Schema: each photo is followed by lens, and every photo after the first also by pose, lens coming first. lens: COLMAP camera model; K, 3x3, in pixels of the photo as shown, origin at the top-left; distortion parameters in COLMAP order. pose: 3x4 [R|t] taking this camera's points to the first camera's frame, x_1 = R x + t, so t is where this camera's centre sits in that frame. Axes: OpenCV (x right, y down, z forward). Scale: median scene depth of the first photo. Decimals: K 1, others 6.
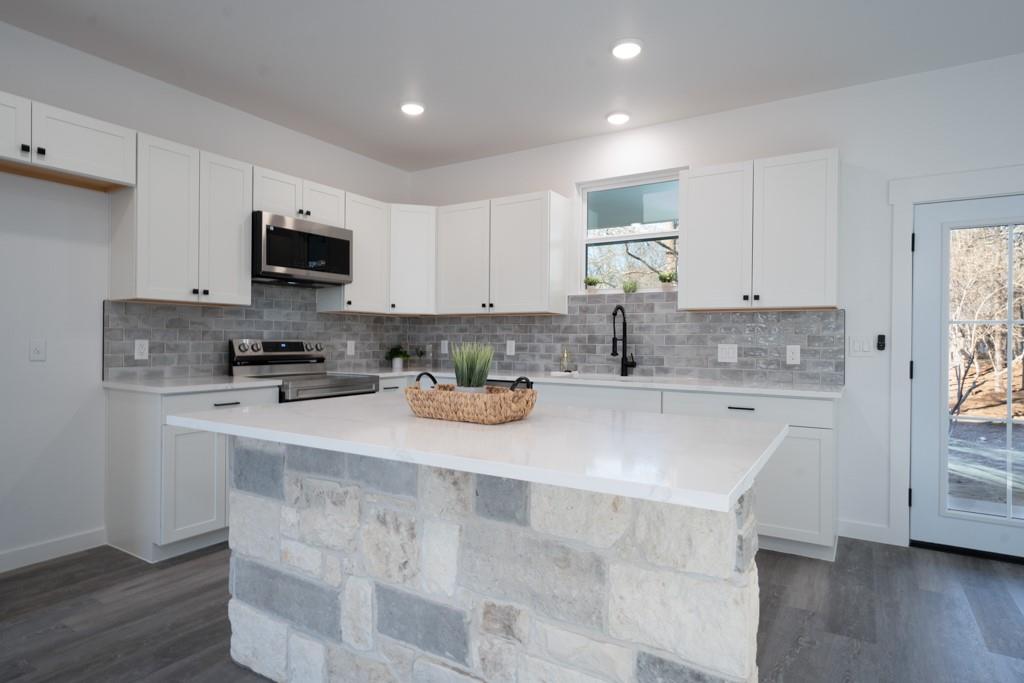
lens RADIAL K [[570.2, 0, 508.7], [0, 570.2, 340.7], [0, 0, 1]] dist [0.001711, 0.000898]
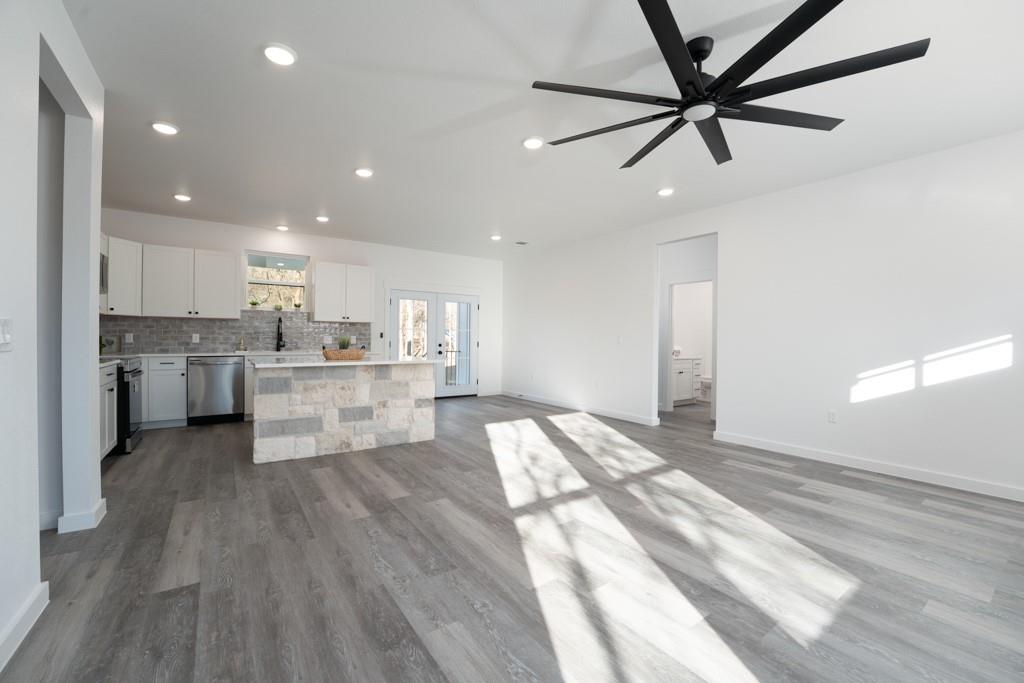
lens RADIAL K [[420.4, 0, 520.0], [0, 420.4, 338.6], [0, 0, 1]] dist [-0.028278, 0.001972]
pose [[0.374875, -0.007521, 0.927045, -0.924578], [-0.006676, 0.999919, 0.010812, -0.006581], [-0.927051, -0.010242, 0.374795, -0.393014]]
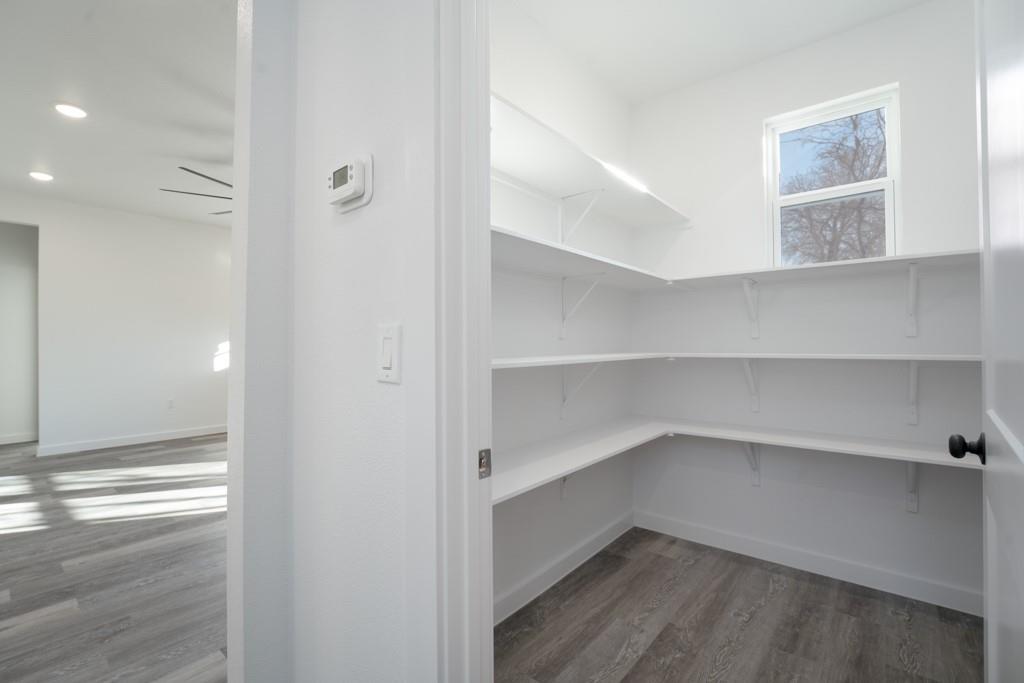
lens RADIAL K [[461.5, 0, 509.5], [0, 461.5, 339.7], [0, 0, 1]] dist [-0.001137, -0.000150]
pose [[-0.991722, -0.005561, 0.128284, -0.958726], [-0.006067, 0.999975, -0.003552, -0.013135], [-0.128261, -0.004301, -0.991731, 0.597893]]
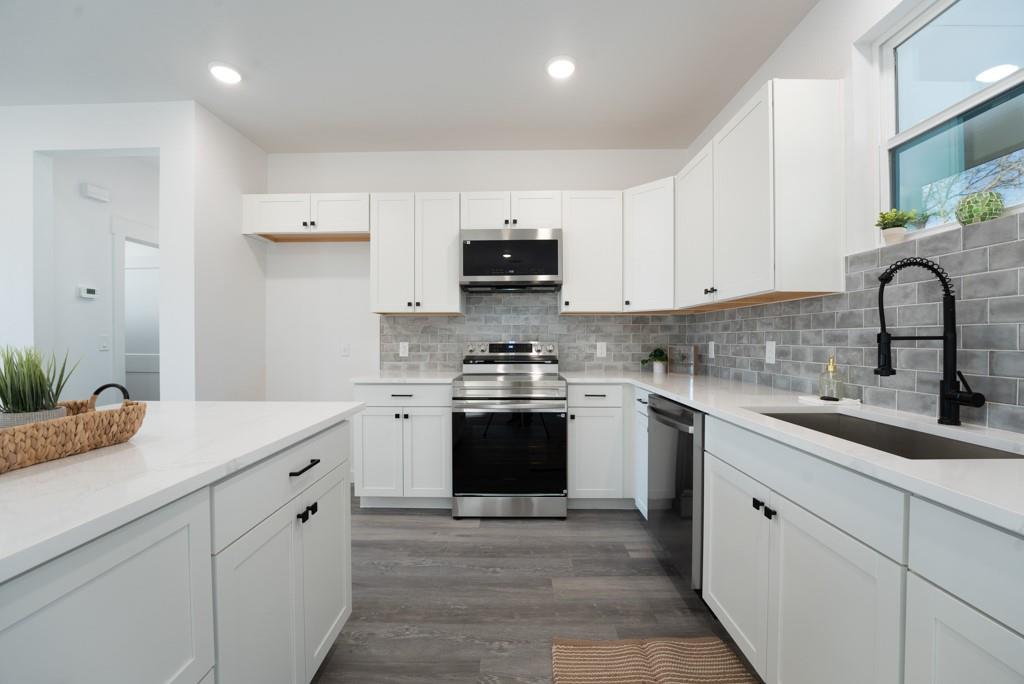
lens RADIAL K [[420.4, 0, 511.0], [0, 420.4, 340.0], [0, 0, 1]] dist [-0.028278, 0.001972]
pose [[0.517416, -0.008132, -0.855695, 0.315890], [0.003330, 0.999966, -0.007489, 0.001033], [0.855728, 0.001025, 0.517426, 0.609424]]
